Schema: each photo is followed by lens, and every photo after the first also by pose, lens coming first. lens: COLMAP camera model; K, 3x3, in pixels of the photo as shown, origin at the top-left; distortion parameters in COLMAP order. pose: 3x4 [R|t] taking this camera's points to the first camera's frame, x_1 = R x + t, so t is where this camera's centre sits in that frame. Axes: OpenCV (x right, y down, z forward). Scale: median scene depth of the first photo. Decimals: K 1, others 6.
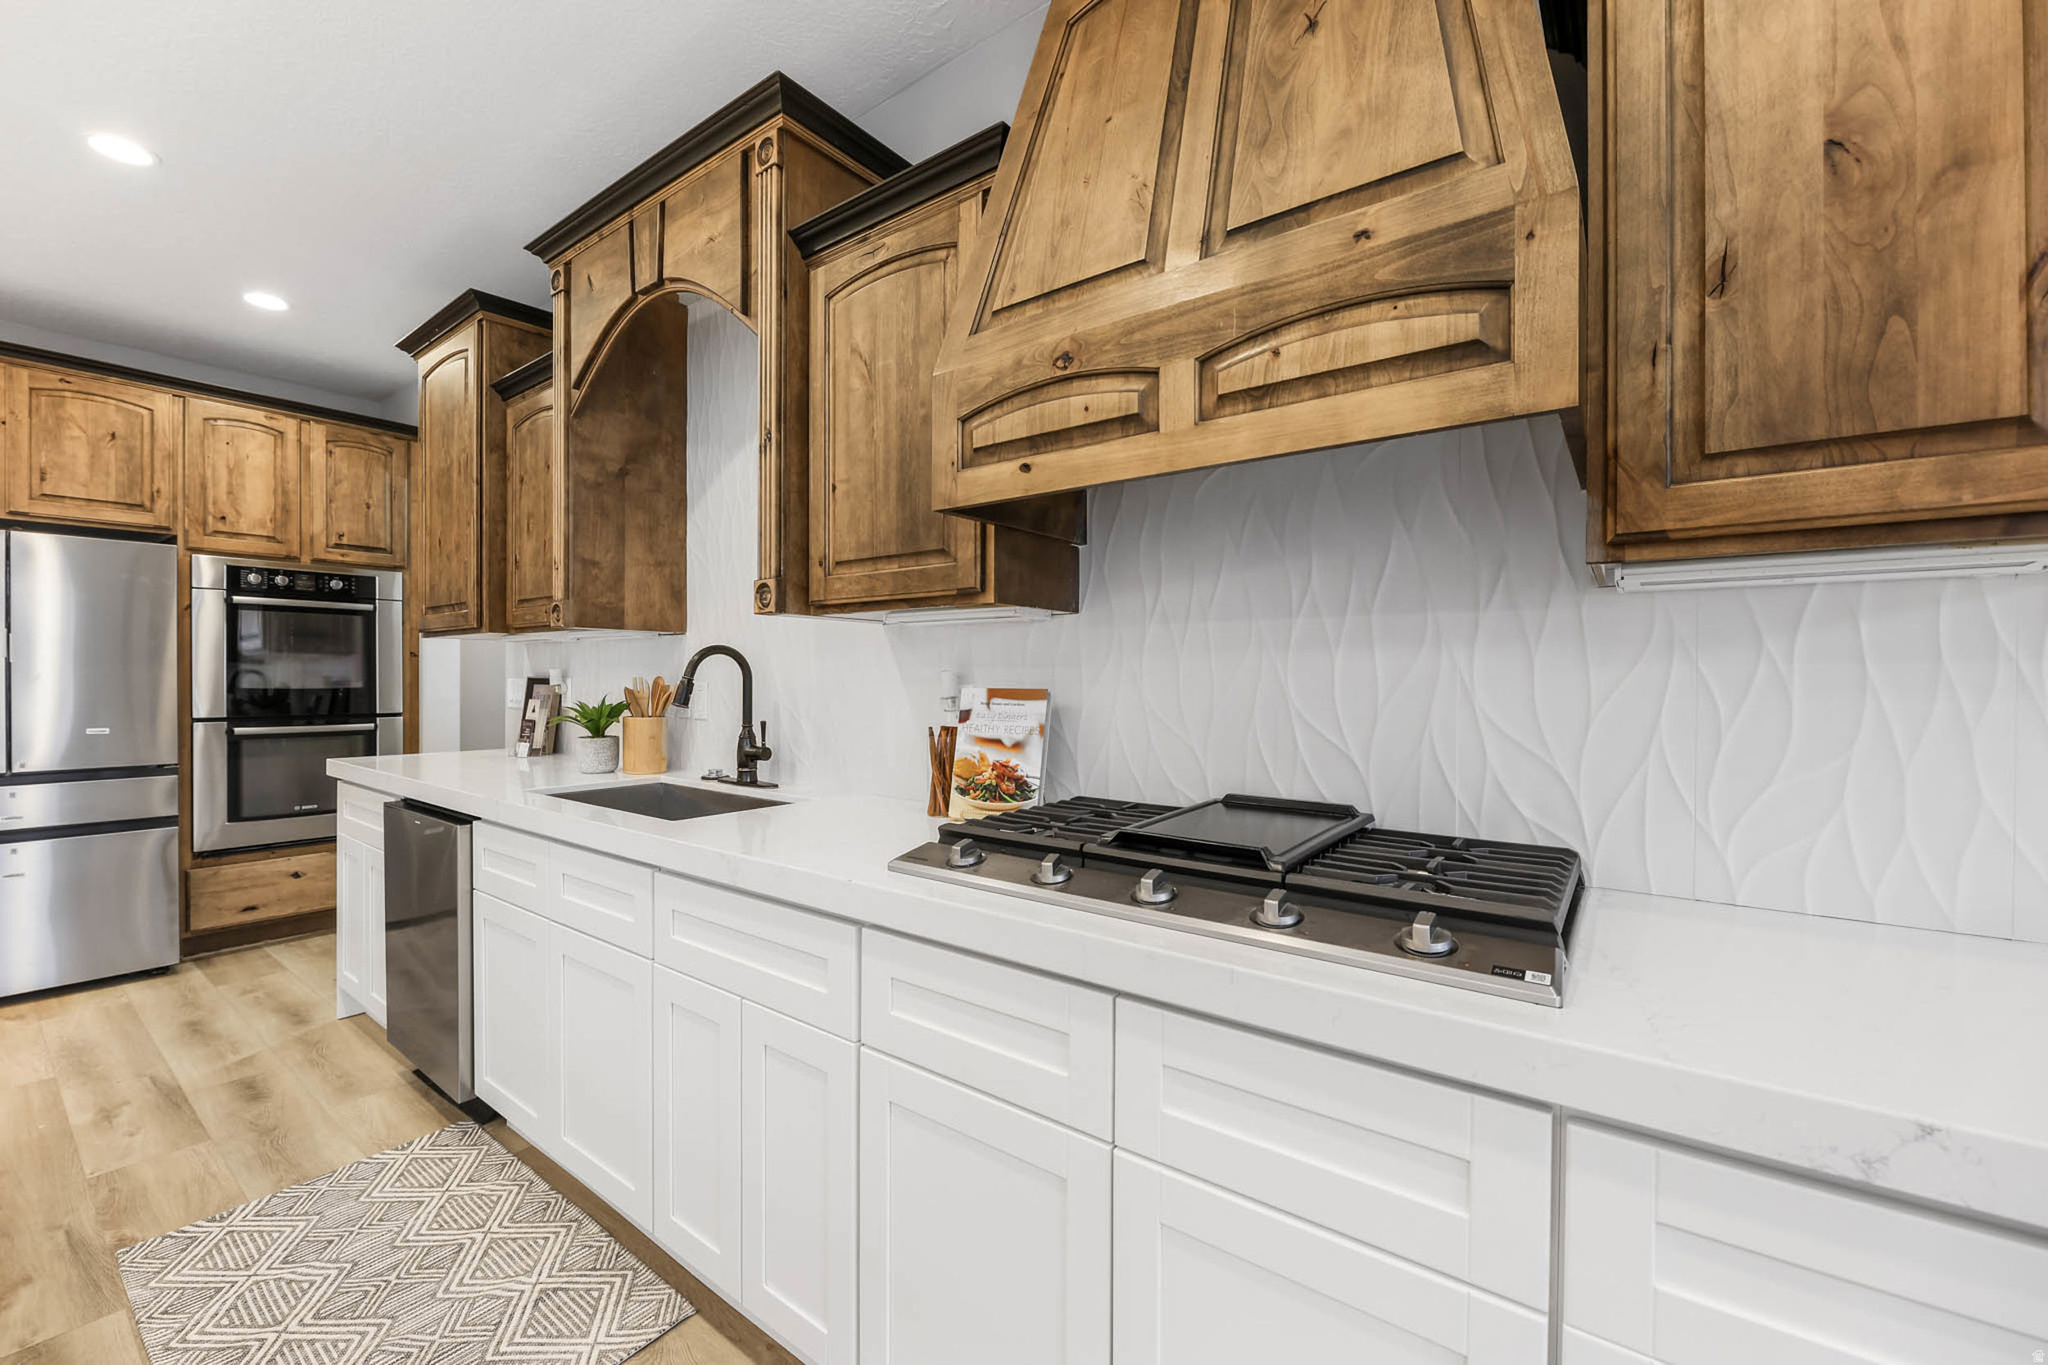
lens RADIAL K [[824.0, 0, 1024.0], [0, 824.0, 682.5], [0, 0, 1]] dist [-0.000837, -0.003673]
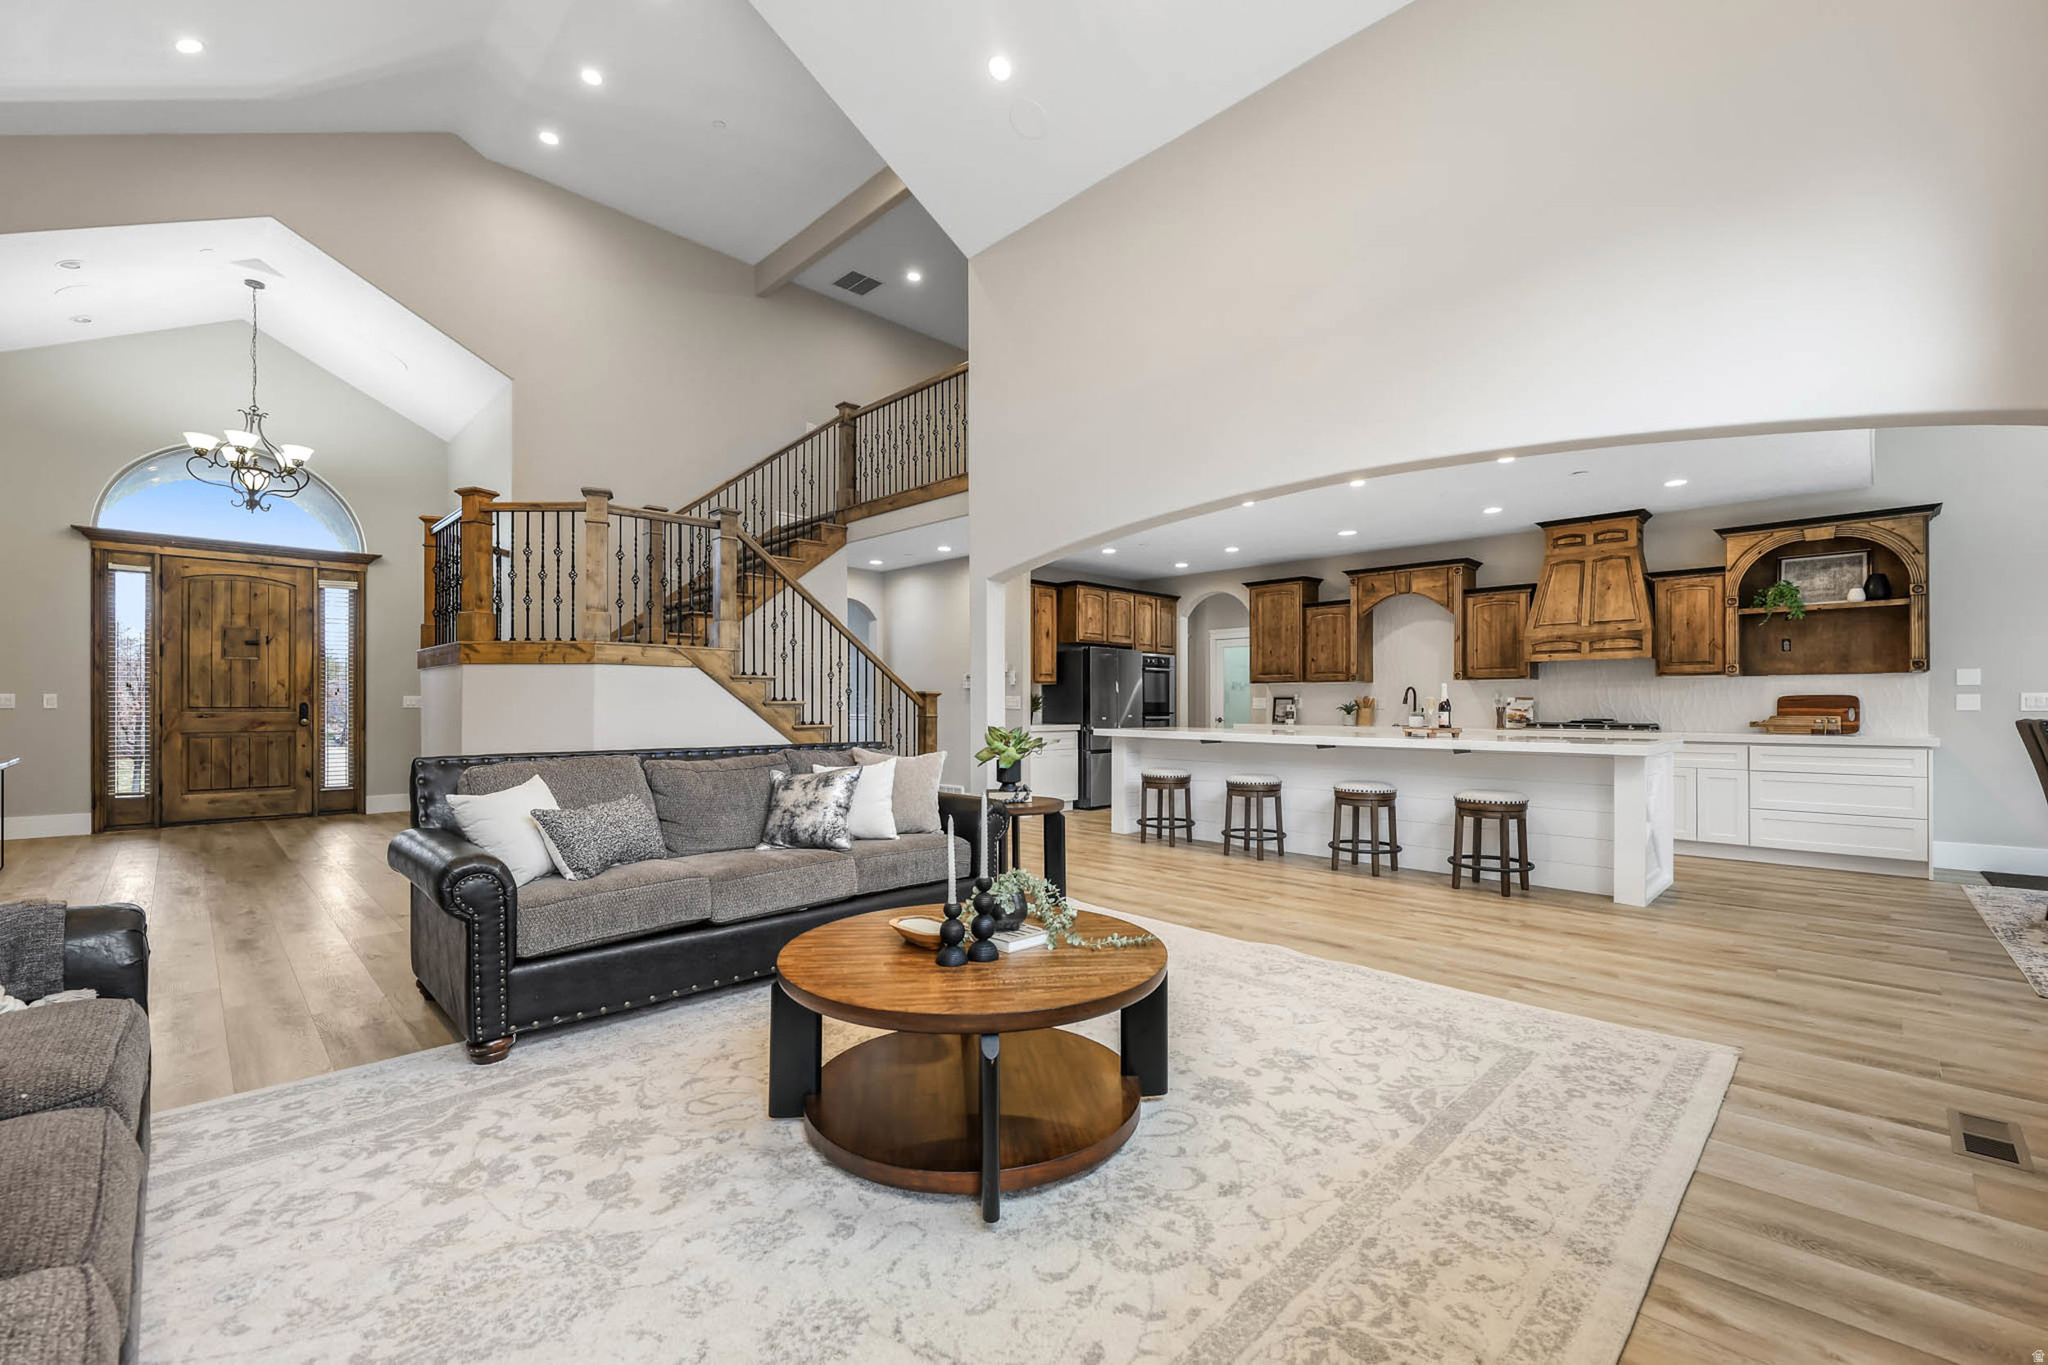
lens RADIAL K [[850.6, 0, 1044.9], [0, 850.6, 704.2], [0, 0, 1]] dist [0.002092, 0.000256]
pose [[0.991814, -0.004558, -0.127611, -1.366603], [0.003865, 0.999976, -0.005679, 0.042334], [0.127634, 0.005139, 0.991808, -2.645066]]
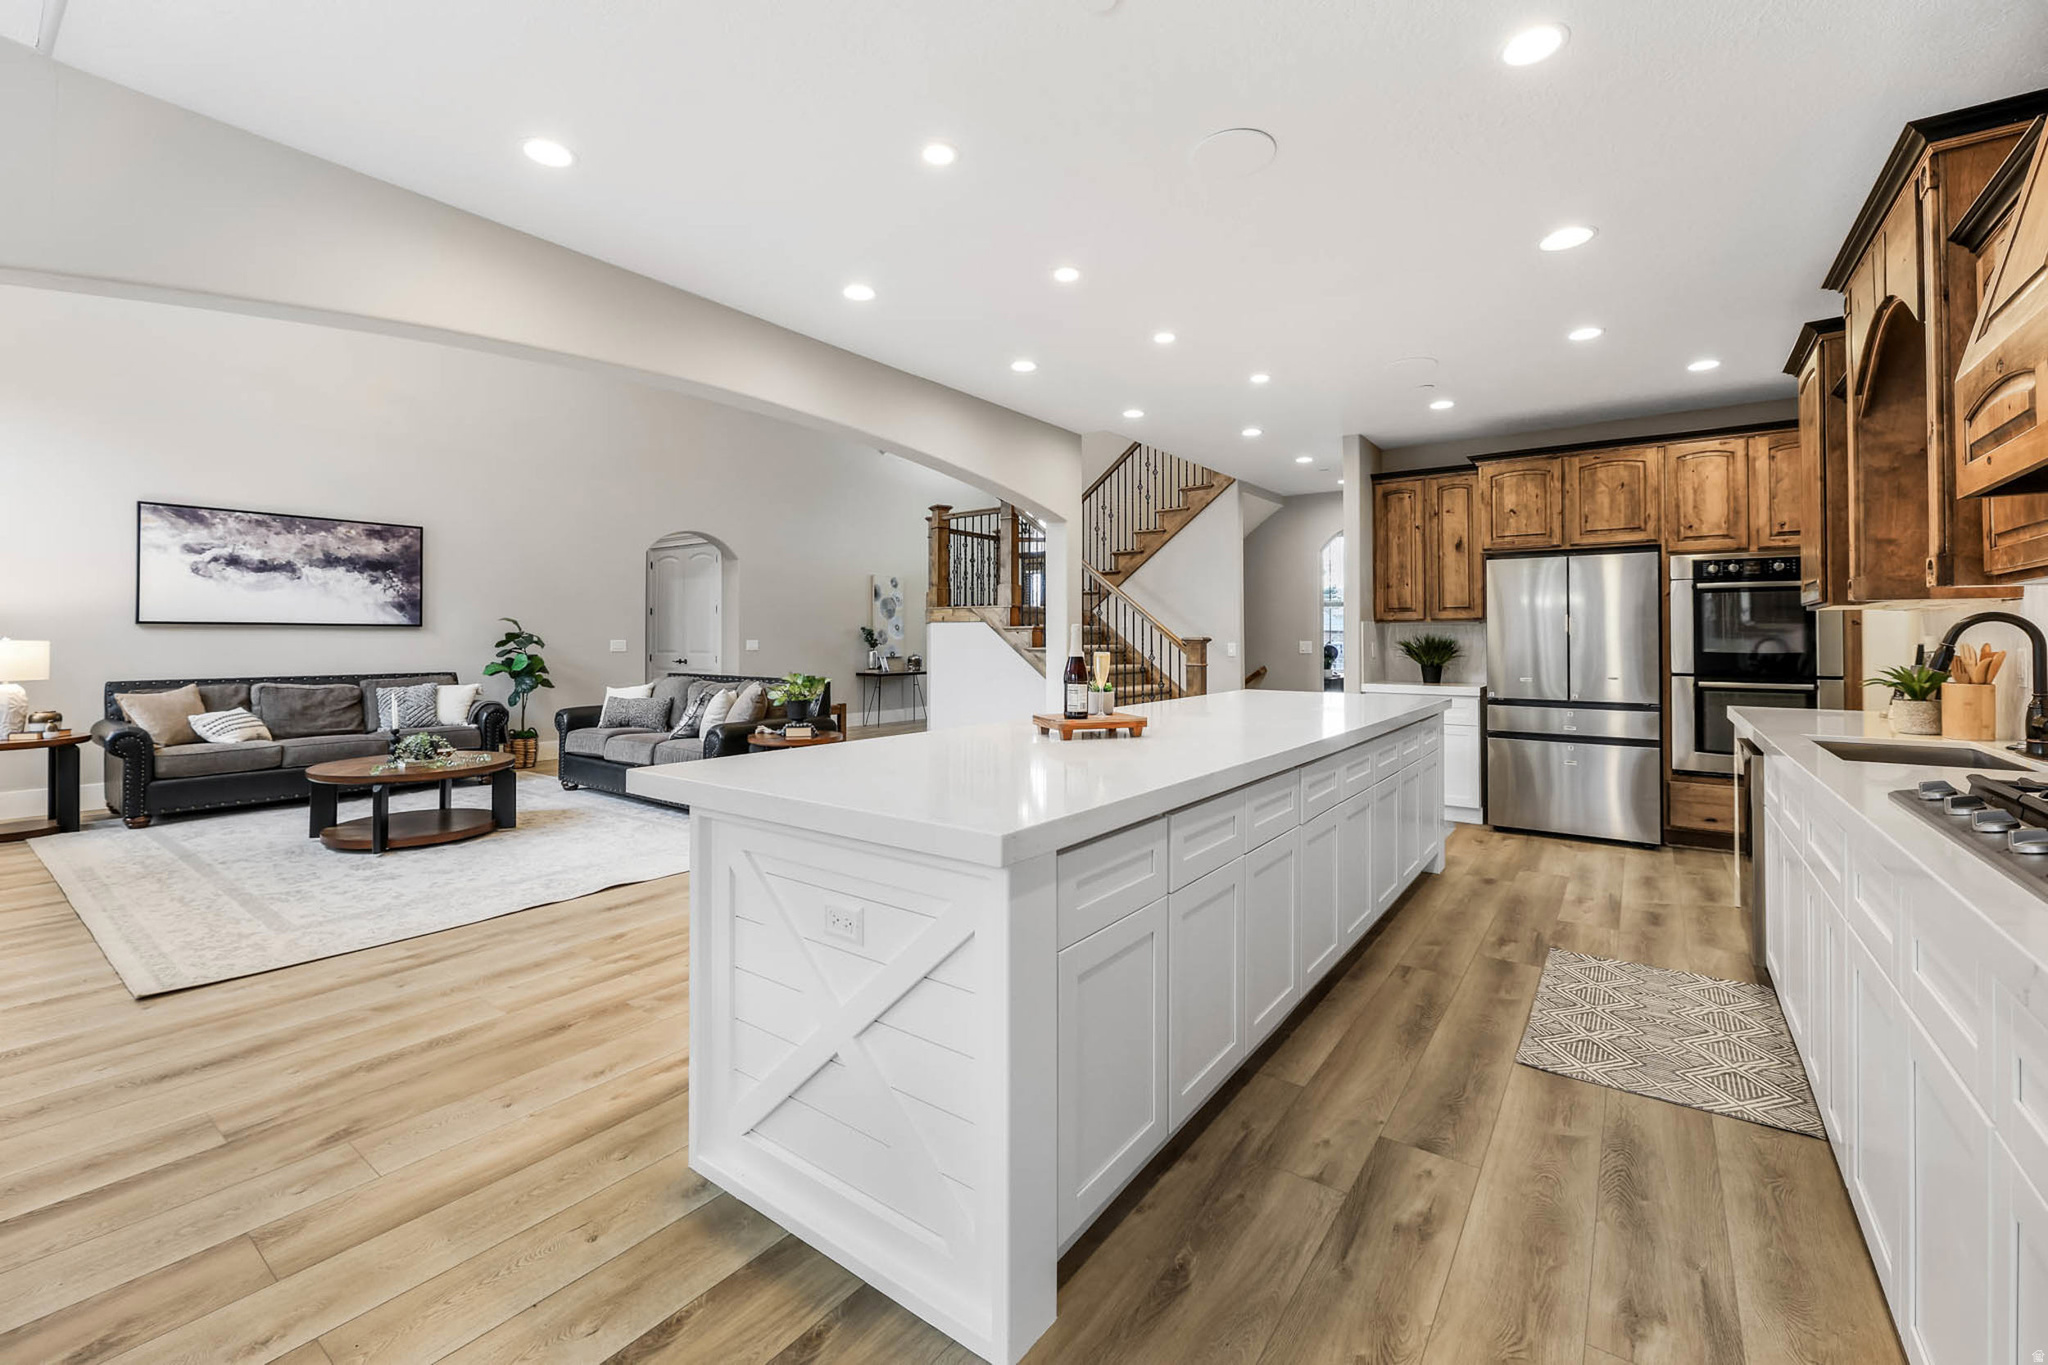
lens RADIAL K [[847.6, 0, 1021.8], [0, 847.6, 631.2], [0, 0, 1]] dist [-0.004596, -0.000521]
pose [[0.010270, -0.014055, -0.999848, 0.600113], [-0.006582, 0.999879, -0.014123, -0.000182], [0.999926, 0.006726, 0.010176, -0.179073]]
